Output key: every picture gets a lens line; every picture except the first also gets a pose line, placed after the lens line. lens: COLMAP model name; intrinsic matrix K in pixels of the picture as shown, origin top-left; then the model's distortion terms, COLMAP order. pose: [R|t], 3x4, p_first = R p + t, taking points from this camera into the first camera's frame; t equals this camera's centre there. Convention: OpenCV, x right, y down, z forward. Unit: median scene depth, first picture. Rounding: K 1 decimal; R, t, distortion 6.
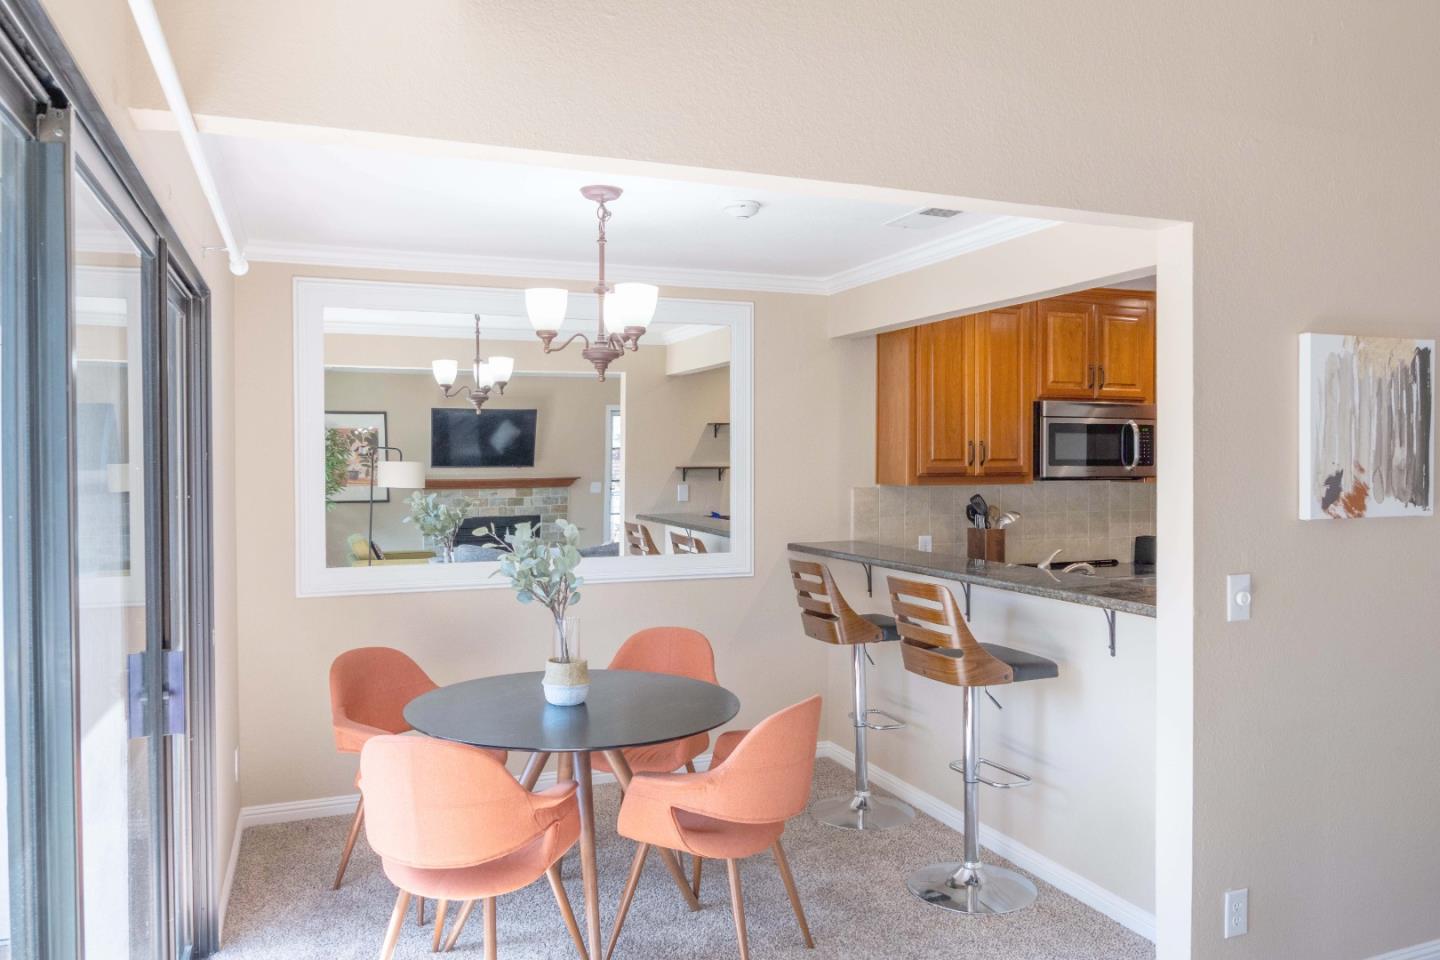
lens RADIAL K [[1032.0, 0, 720.0], [0, 1032.0, 480.0], [0, 0, 1]] dist [-0.006384, 0.000223]
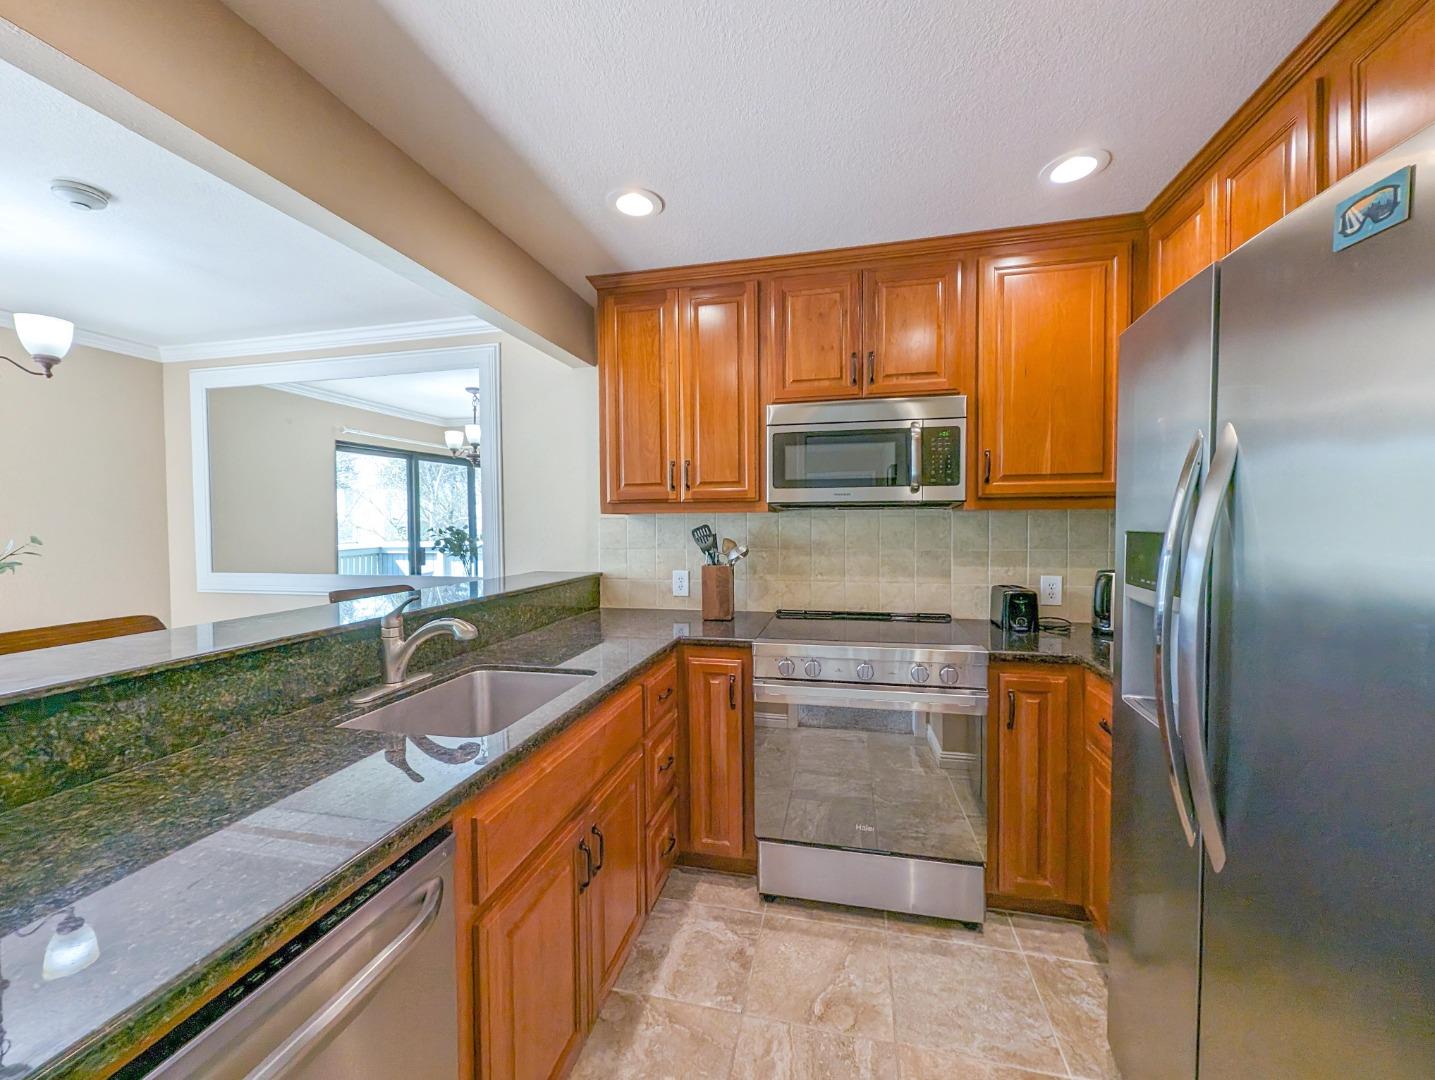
lens RADIAL K [[571.6, 0, 717.5], [0, 571.6, 540.0], [0, 0, 1]] dist [-0.000230, -0.000267]
pose [[0.818616, 0.012026, -0.574216, 0.530299], [-0.004491, 0.999884, 0.014539, 0.019485], [0.574324, -0.009323, 0.818575, 0.616166]]
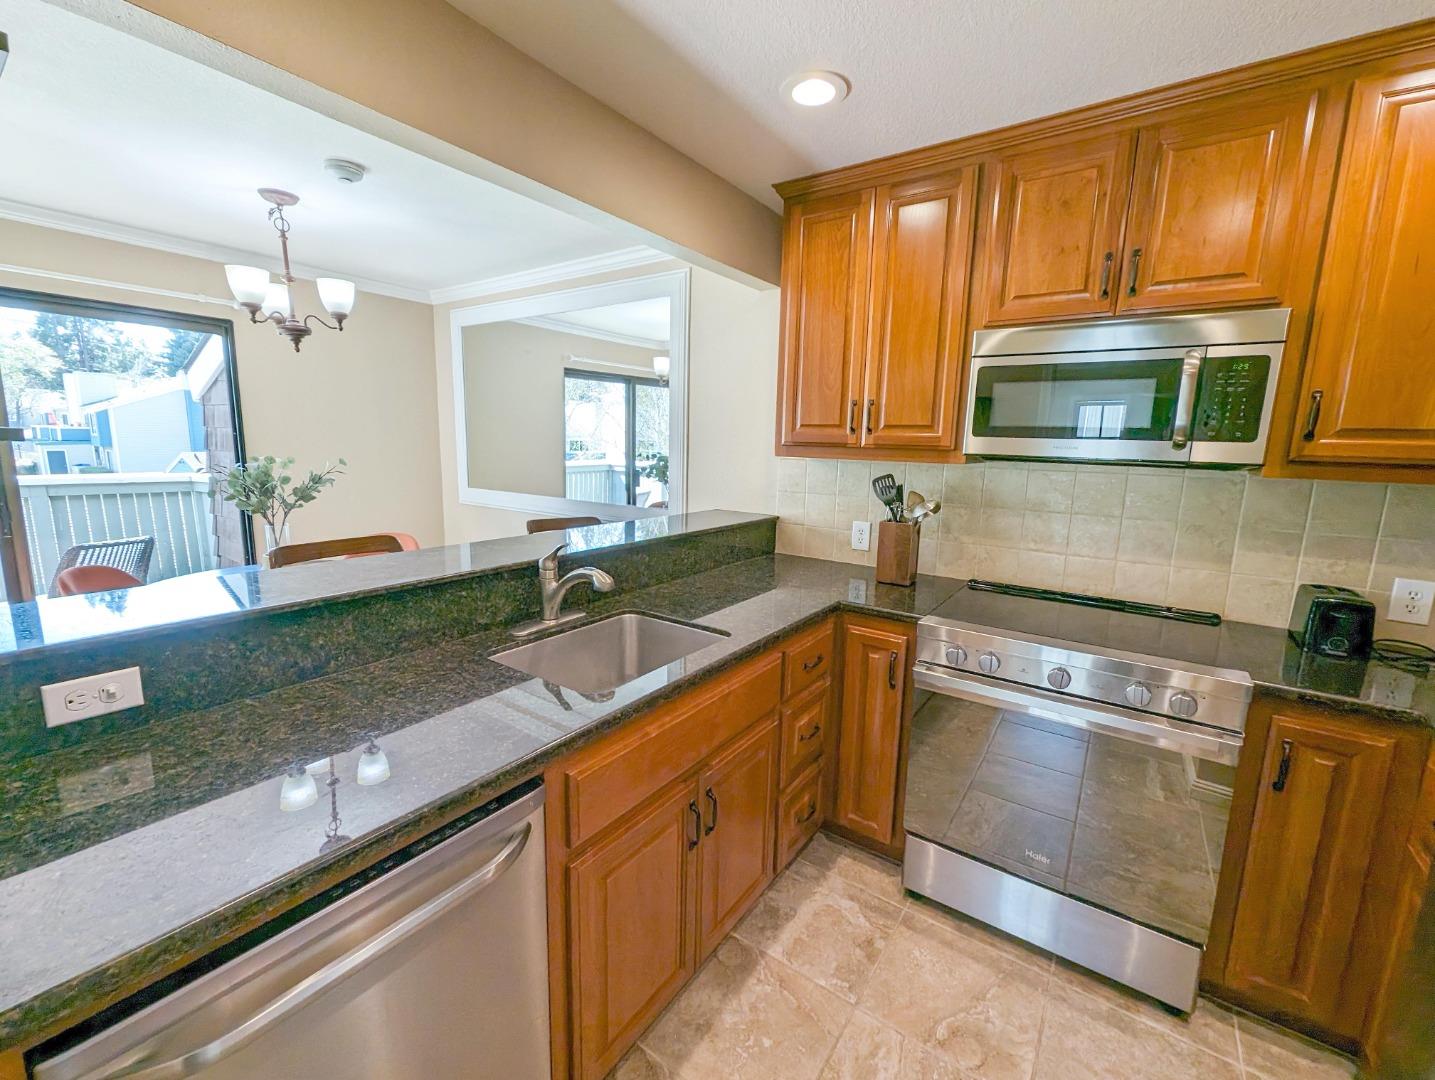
lens RADIAL K [[600.9, 0, 712.0], [0, 600.9, 540.4], [0, 0, 1]] dist [-0.000105, -0.000299]
pose [[0.537150, 0.153319, -0.829436, 0.546758], [-0.041630, 0.986962, 0.155477, -0.001015], [0.842459, -0.048985, 0.536529, 0.657177]]
